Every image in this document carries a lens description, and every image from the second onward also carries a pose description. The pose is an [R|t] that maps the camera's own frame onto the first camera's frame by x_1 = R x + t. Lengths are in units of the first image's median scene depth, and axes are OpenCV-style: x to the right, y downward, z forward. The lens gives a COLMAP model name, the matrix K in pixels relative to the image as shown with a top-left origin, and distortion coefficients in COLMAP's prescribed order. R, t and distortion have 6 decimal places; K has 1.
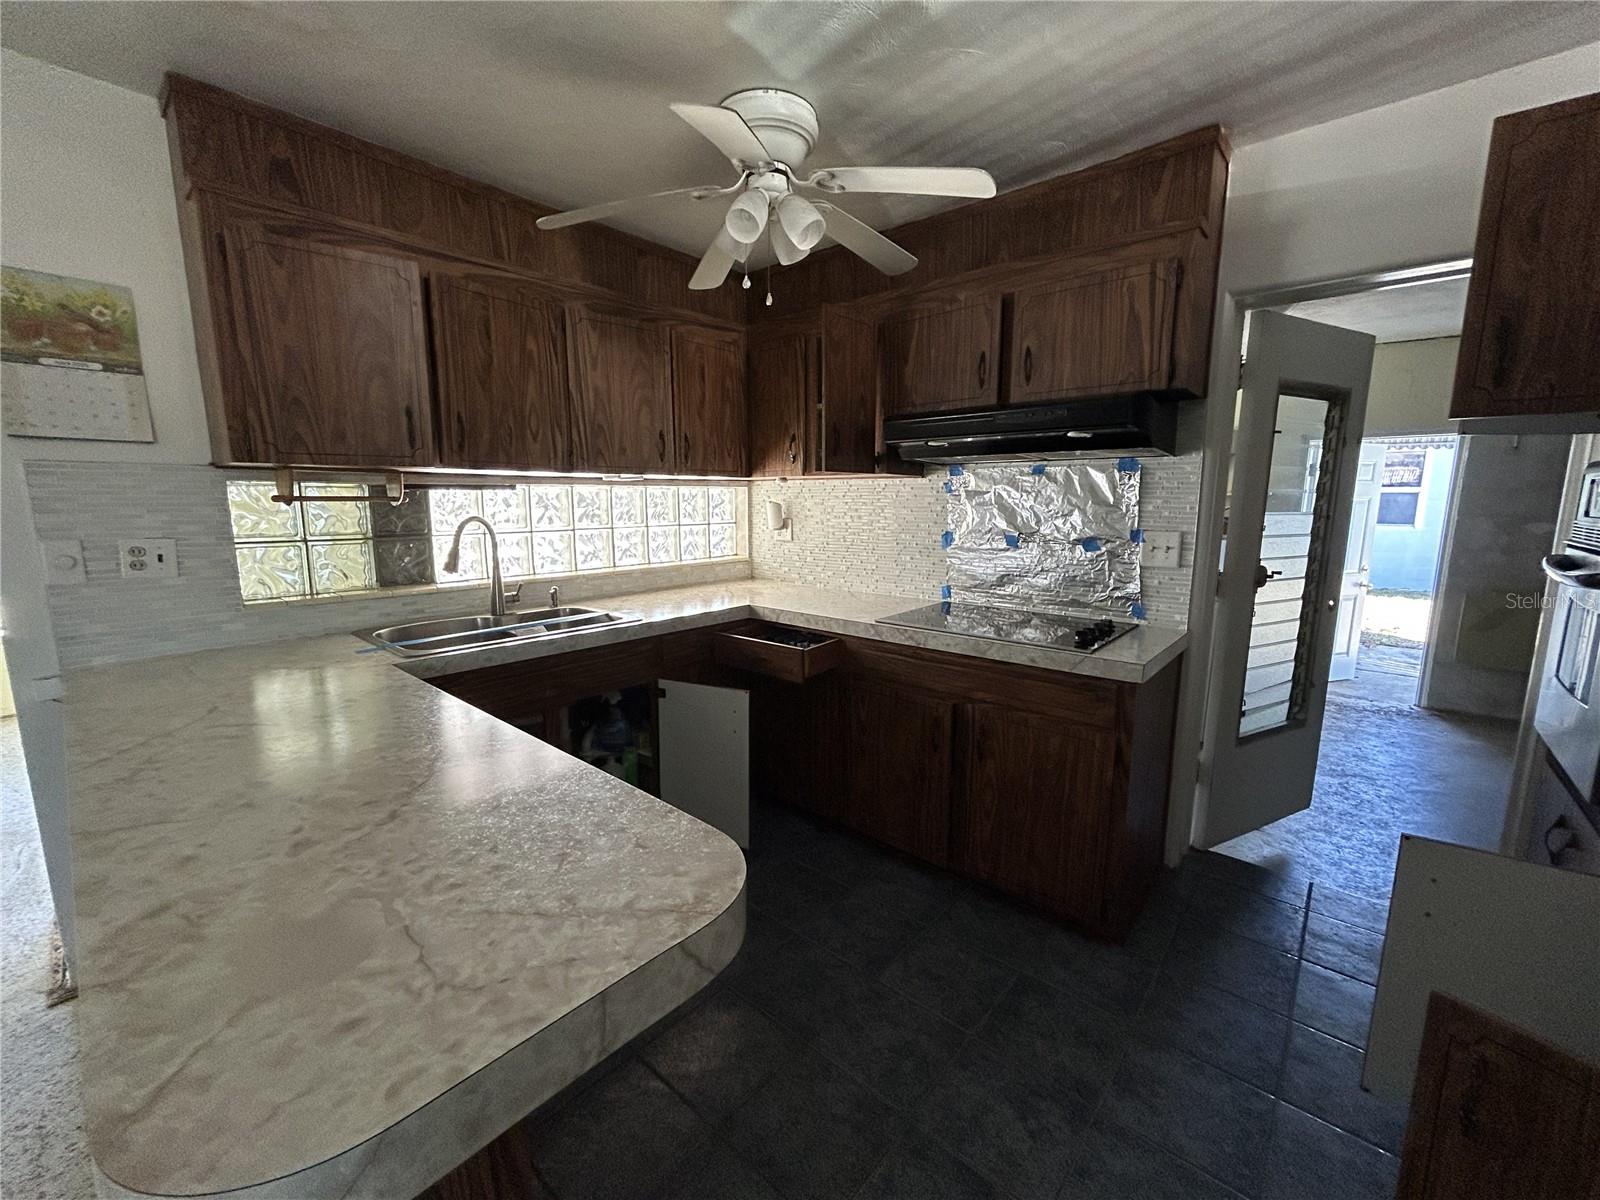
lens RADIAL K [[644.4, 0, 800.8], [0, 644.4, 597.4], [0, 0, 1]] dist [-0.002593, 0.001165]
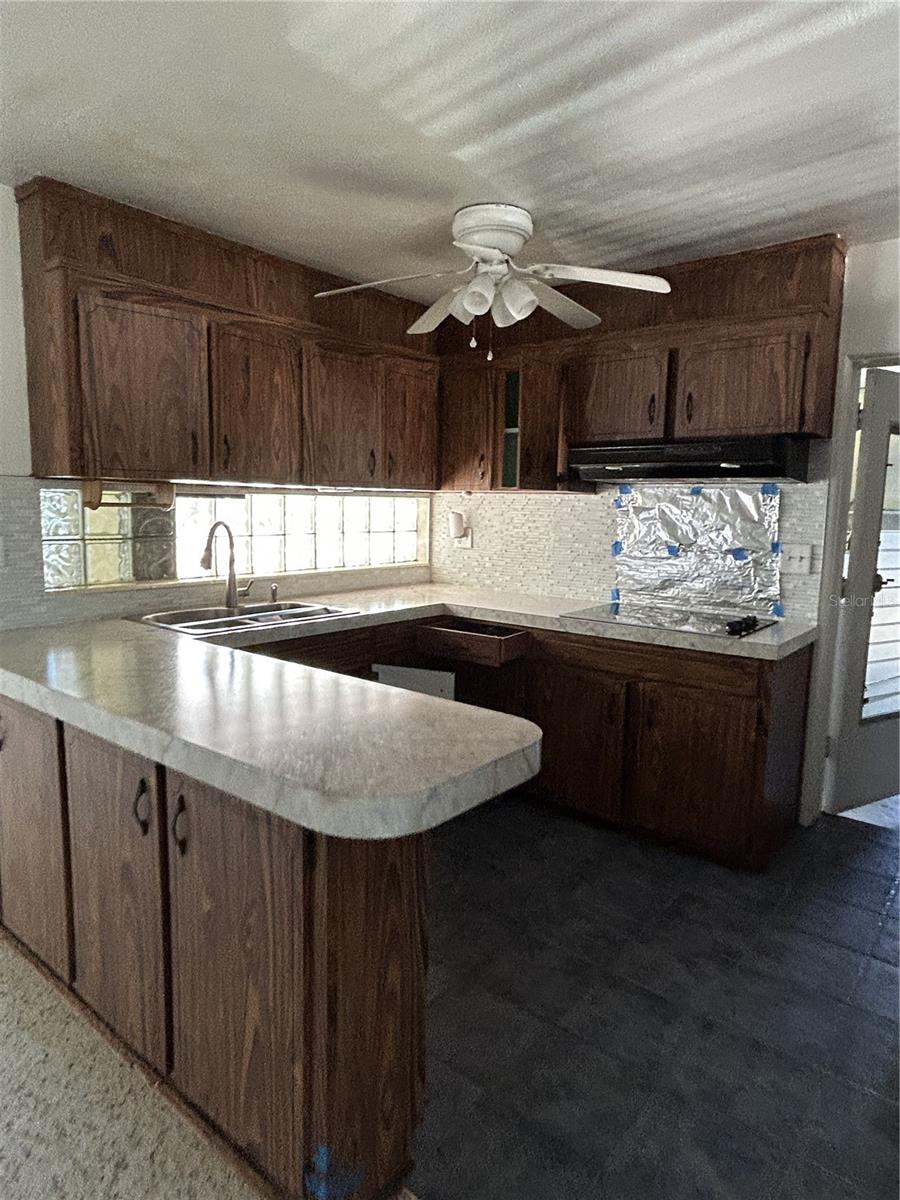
lens RADIAL K [[728.3, 0, 451.5], [0, 728.3, 598.0], [0, 0, 1]] dist [-0.004604, 0.002199]
pose [[0.998996, 0.014593, 0.042345, -0.139416], [-0.013512, 0.999578, -0.025704, 0.040780], [-0.042703, 0.025106, 0.998772, -0.323566]]
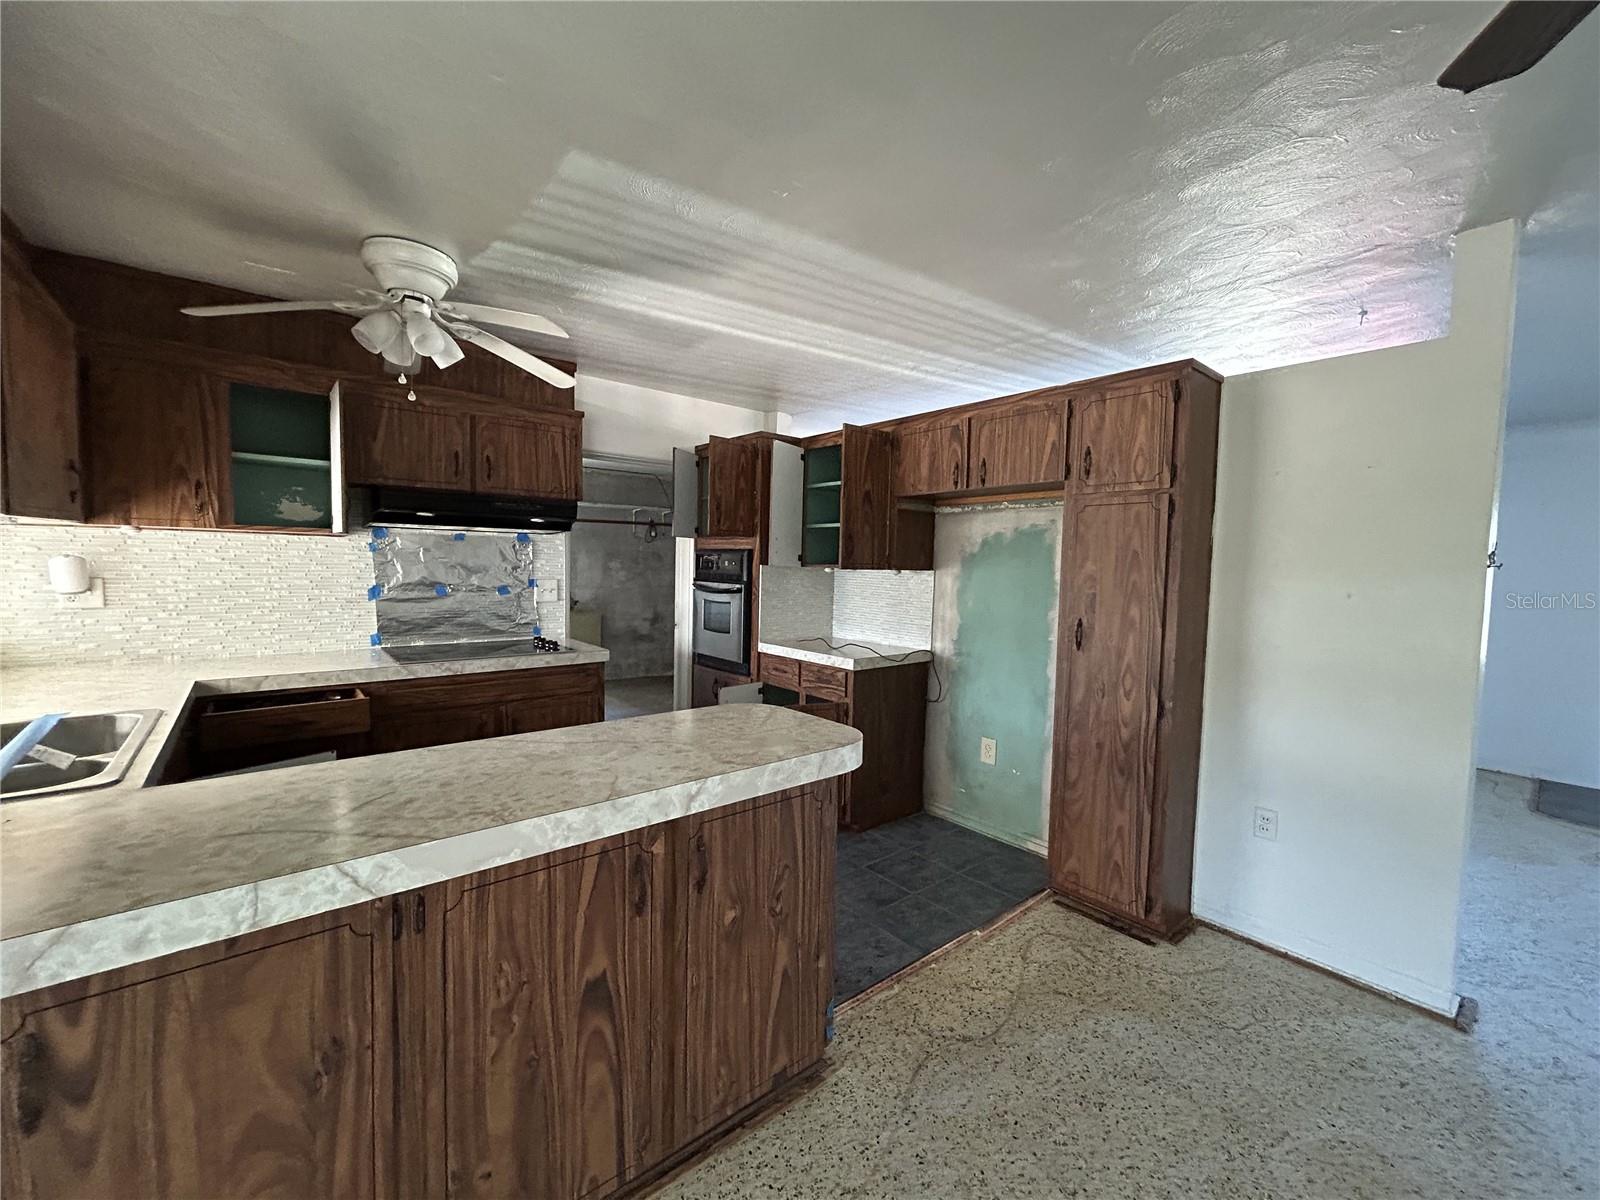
lens RADIAL K [[644.4, 0, 798.1], [0, 644.4, 599.0], [0, 0, 1]] dist [-0.002593, 0.001165]
pose [[0.159477, -0.053680, 0.985741, -0.891286], [0.128624, 0.991139, 0.033165, -0.024506], [-0.978786, 0.121501, 0.164968, 0.106931]]
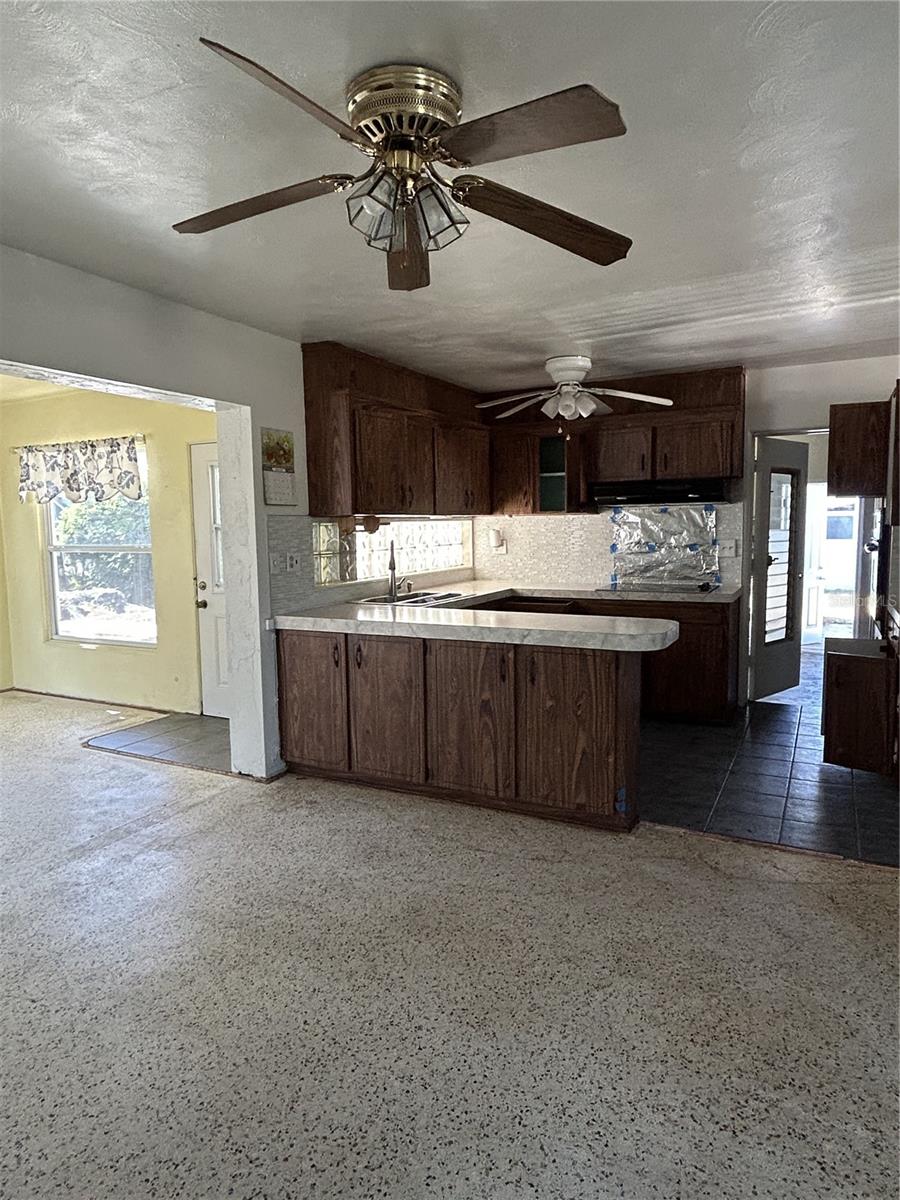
lens RADIAL K [[728.3, 0, 448.4], [0, 728.3, 599.9], [0, 0, 1]] dist [-0.004604, 0.002199]
pose [[0.972047, -0.040337, 0.231297, -0.812524], [0.052336, 0.997571, -0.045974, 0.142965], [-0.228881, 0.056794, 0.971796, -1.002399]]
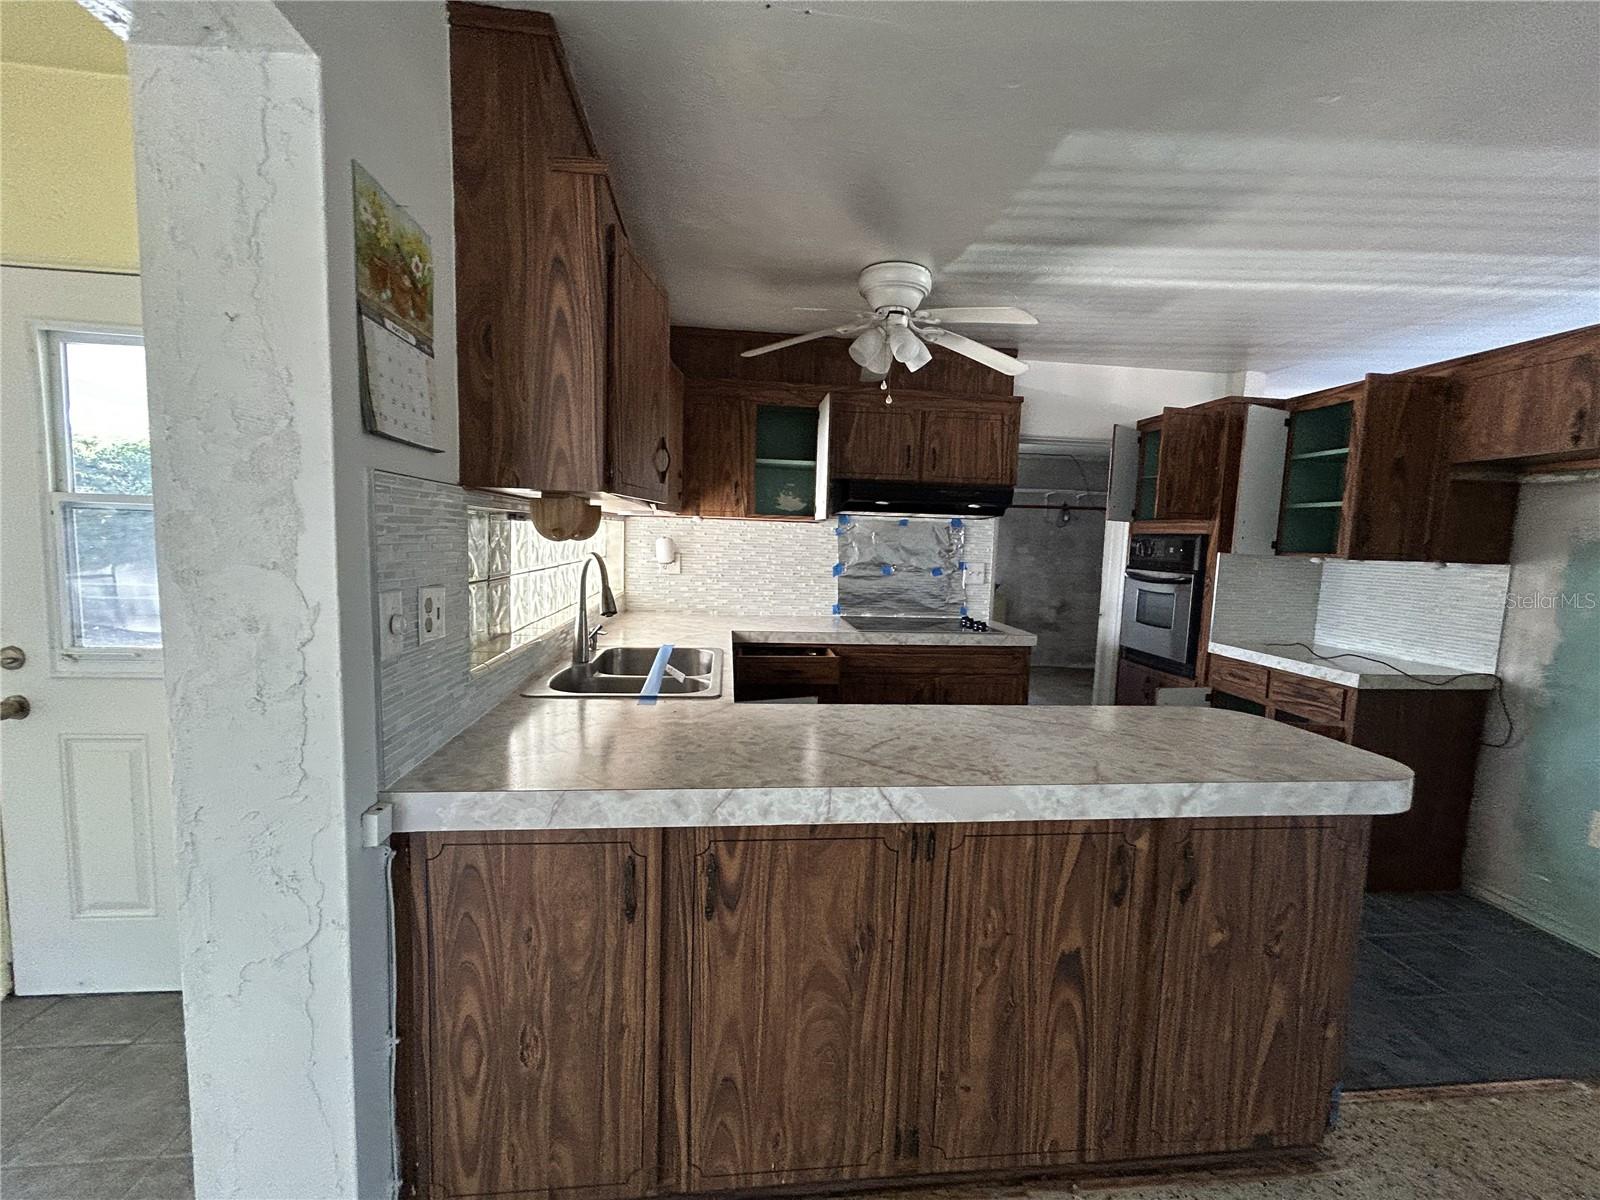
lens RADIAL K [[644.4, 0, 799.5], [0, 644.4, 598.6], [0, 0, 1]] dist [-0.002593, 0.001165]
pose [[0.679069, -0.049138, 0.732428, -0.949308], [0.080449, 0.996729, -0.007719, -0.030407], [-0.729653, 0.064165, 0.680801, 0.173240]]
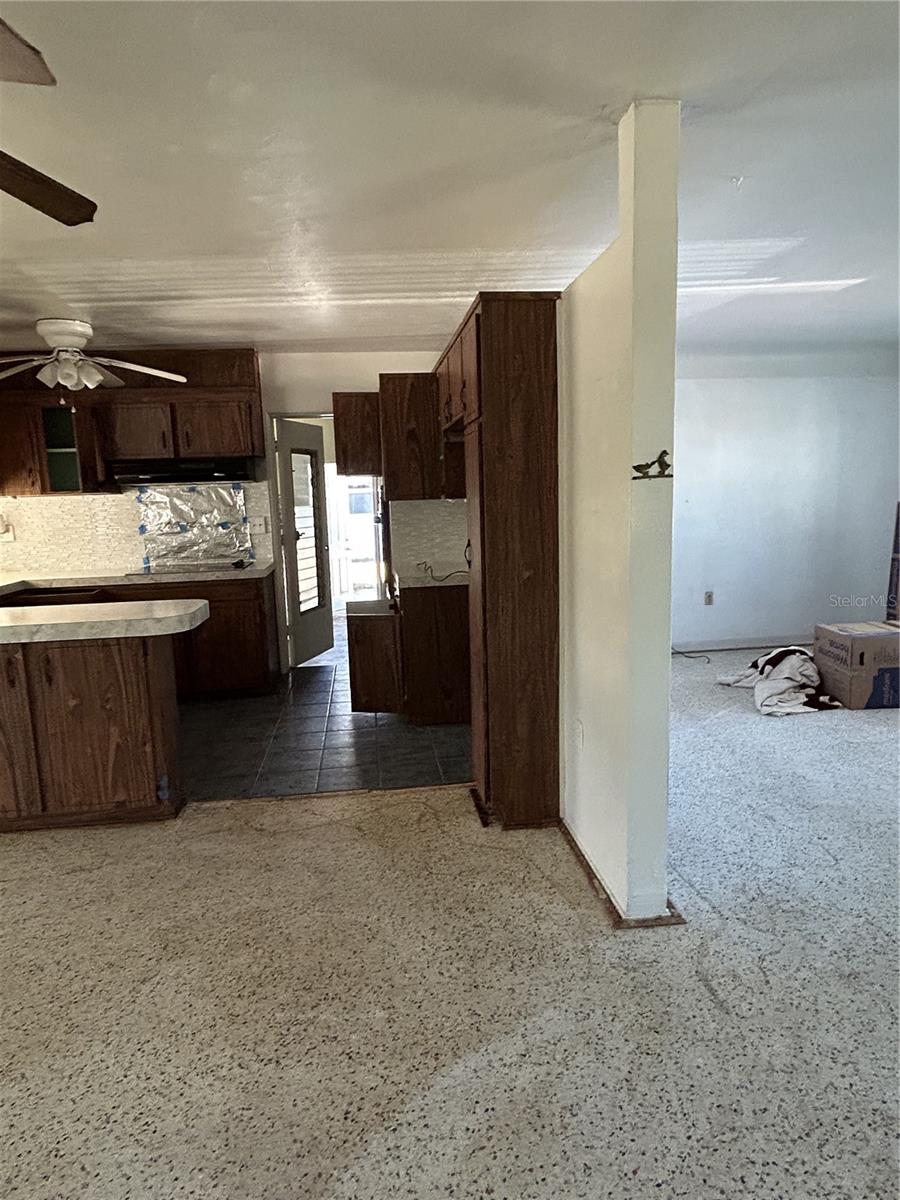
lens RADIAL K [[728.3, 0, 449.5], [0, 728.3, 602.2], [0, 0, 1]] dist [-0.004604, 0.002199]
pose [[0.669279, -0.133655, 0.730891, -0.777137], [0.146218, 0.988145, 0.046806, 0.150227], [-0.728482, 0.075543, 0.680887, -1.044031]]
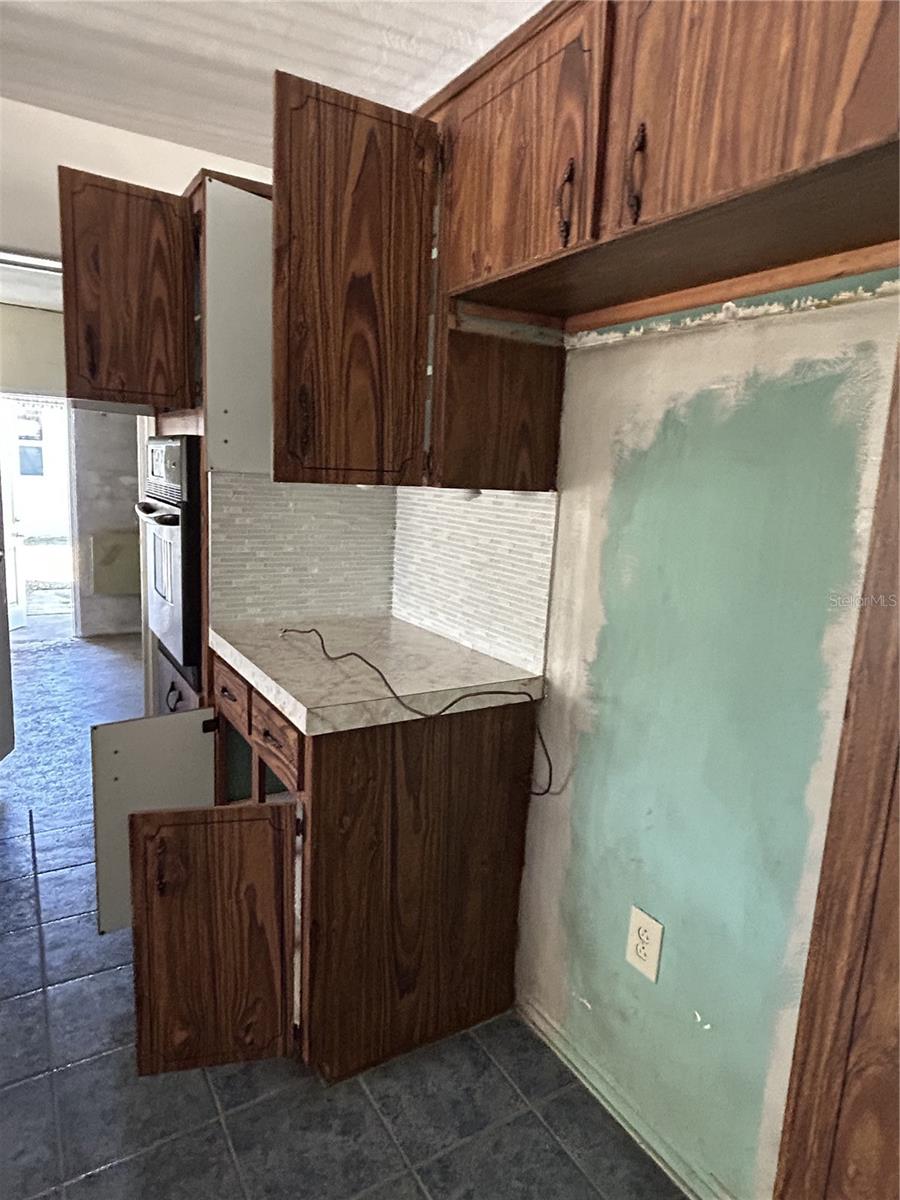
lens RADIAL K [[728.3, 0, 453.4], [0, 728.3, 599.3], [0, 0, 1]] dist [-0.004604, 0.002199]
pose [[0.298057, -0.153643, 0.942102, -0.094606], [0.098281, 0.986655, 0.129815, 0.001069], [-0.949475, 0.053898, 0.309180, -0.077614]]
